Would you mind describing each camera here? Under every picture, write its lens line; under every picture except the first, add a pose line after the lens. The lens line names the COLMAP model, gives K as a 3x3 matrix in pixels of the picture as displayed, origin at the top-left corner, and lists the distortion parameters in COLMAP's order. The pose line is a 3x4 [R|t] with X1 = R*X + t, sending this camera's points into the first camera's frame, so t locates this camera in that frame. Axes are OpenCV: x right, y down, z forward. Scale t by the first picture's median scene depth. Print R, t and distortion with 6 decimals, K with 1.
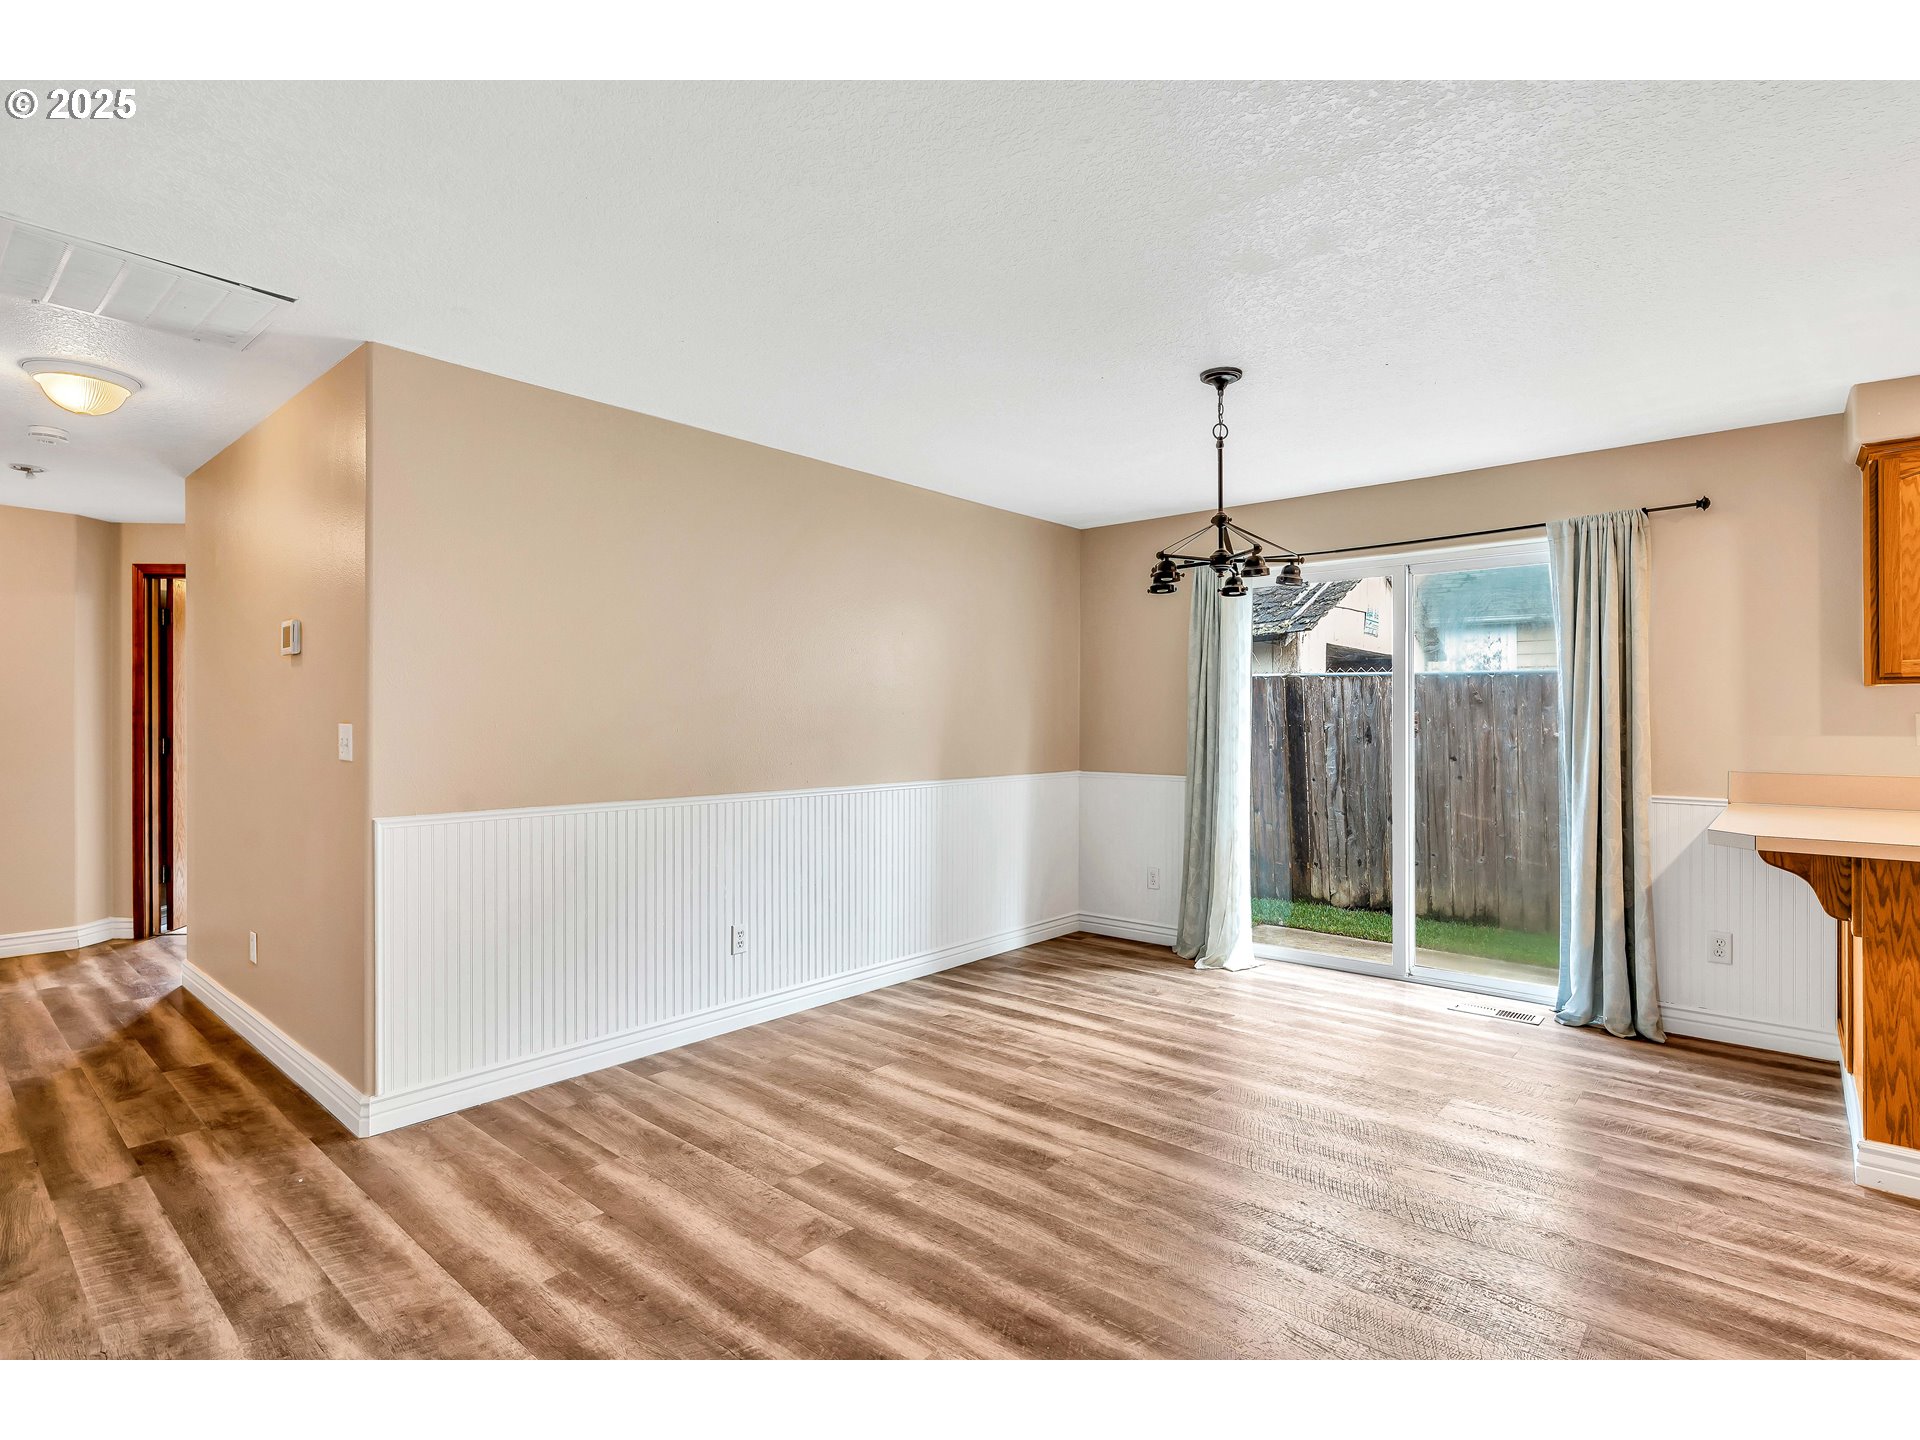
lens RADIAL K [[984.6, 0, 970.0], [0, 984.6, 719.6], [0, 0, 1]] dist [-0.000454, 0.000591]
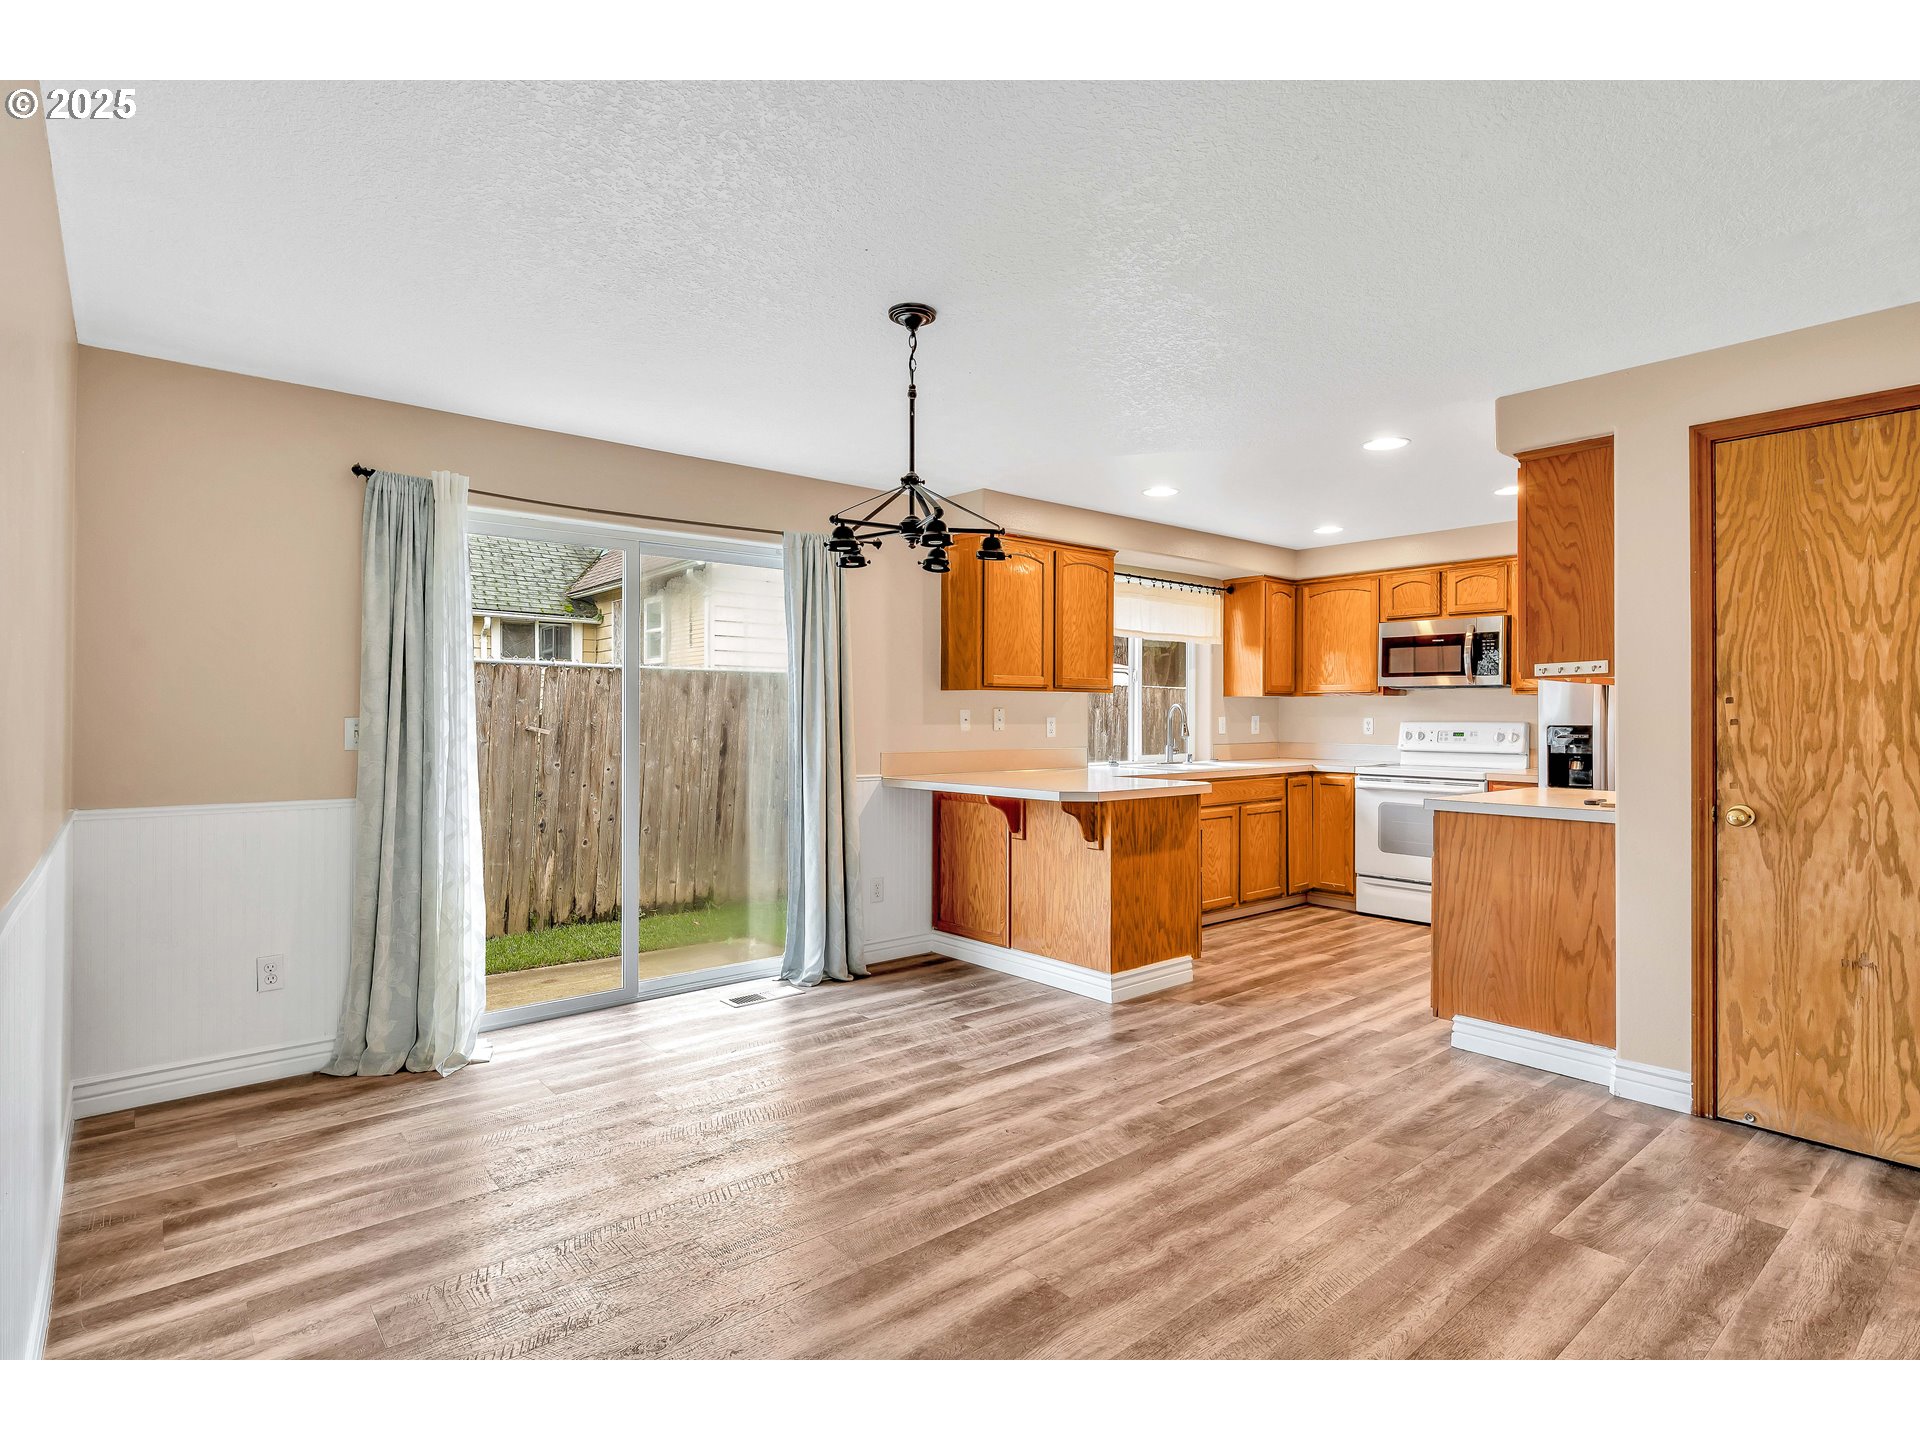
lens RADIAL K [[984.6, 0, 970.0], [0, 984.6, 719.6], [0, 0, 1]] dist [-0.000454, 0.000591]
pose [[0.139801, -0.003788, 0.990172, -0.569847], [-0.004820, 0.999978, 0.004506, 0.001919], [-0.990168, -0.005403, 0.139780, 0.797996]]
